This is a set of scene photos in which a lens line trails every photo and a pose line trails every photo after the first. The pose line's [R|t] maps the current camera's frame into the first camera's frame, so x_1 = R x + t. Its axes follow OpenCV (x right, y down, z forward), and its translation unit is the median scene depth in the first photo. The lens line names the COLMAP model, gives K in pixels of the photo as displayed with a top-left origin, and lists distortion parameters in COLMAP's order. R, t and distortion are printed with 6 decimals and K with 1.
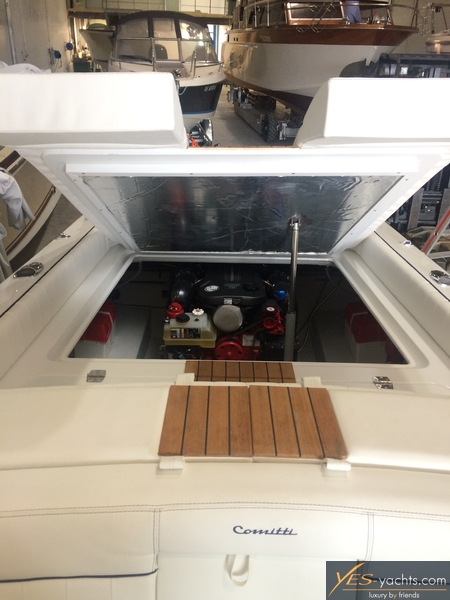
lens RADIAL K [[509.4, 0, 225.0], [0, 509.4, 300.0], [0, 0, 1]] dist [0.085030, -0.125053]
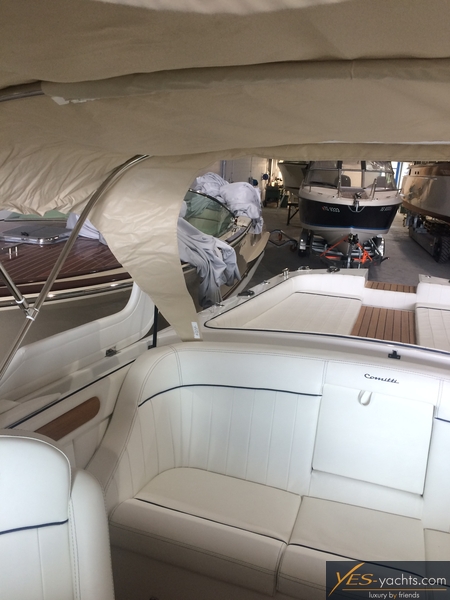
lens RADIAL K [[507.3, 0, 225.0], [0, 507.3, 300.0], [0, 0, 1]] dist [0.072917, -0.006467]
pose [[0.944037, 0.107423, -0.311858, 0.007804], [-0.174395, 0.965076, -0.195486, 0.055196], [0.279967, 0.238932, 0.929801, -0.089611]]
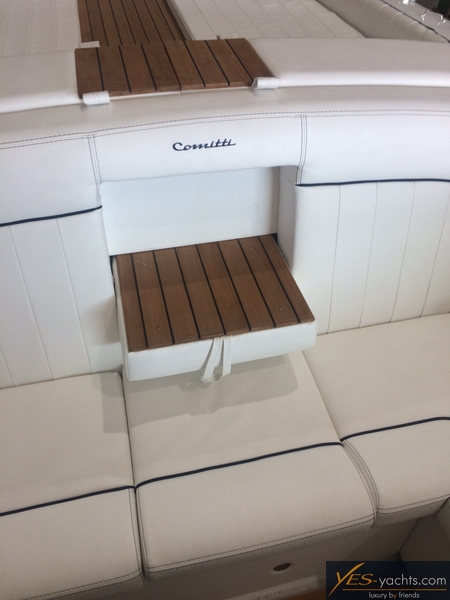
lens RADIAL K [[509.4, 0, 225.0], [0, 509.4, 300.0], [0, 0, 1]] dist [0.085030, -0.125053]
pose [[0.973574, -0.165573, 0.157286, -0.007734], [0.098605, 0.925994, 0.364435, 0.031590], [-0.205986, -0.339295, 0.917850, -0.002198]]
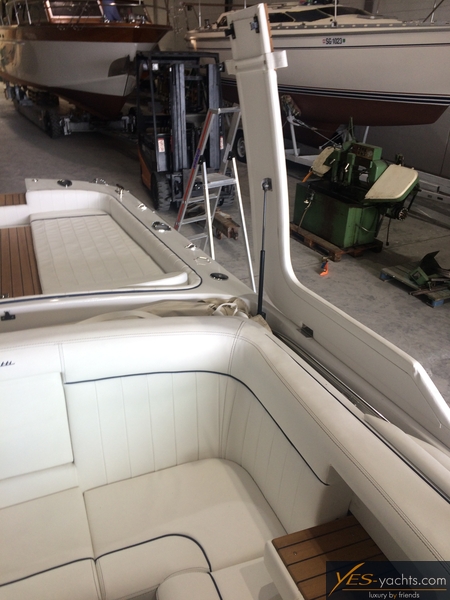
lens RADIAL K [[509.4, 0, 225.0], [0, 509.4, 300.0], [0, 0, 1]] dist [0.085030, -0.125053]
pose [[0.931873, -0.169254, 0.320884, 0.023273], [0.166014, 0.985405, 0.037644, 0.026082], [-0.322572, 0.018192, 0.946370, -0.066112]]
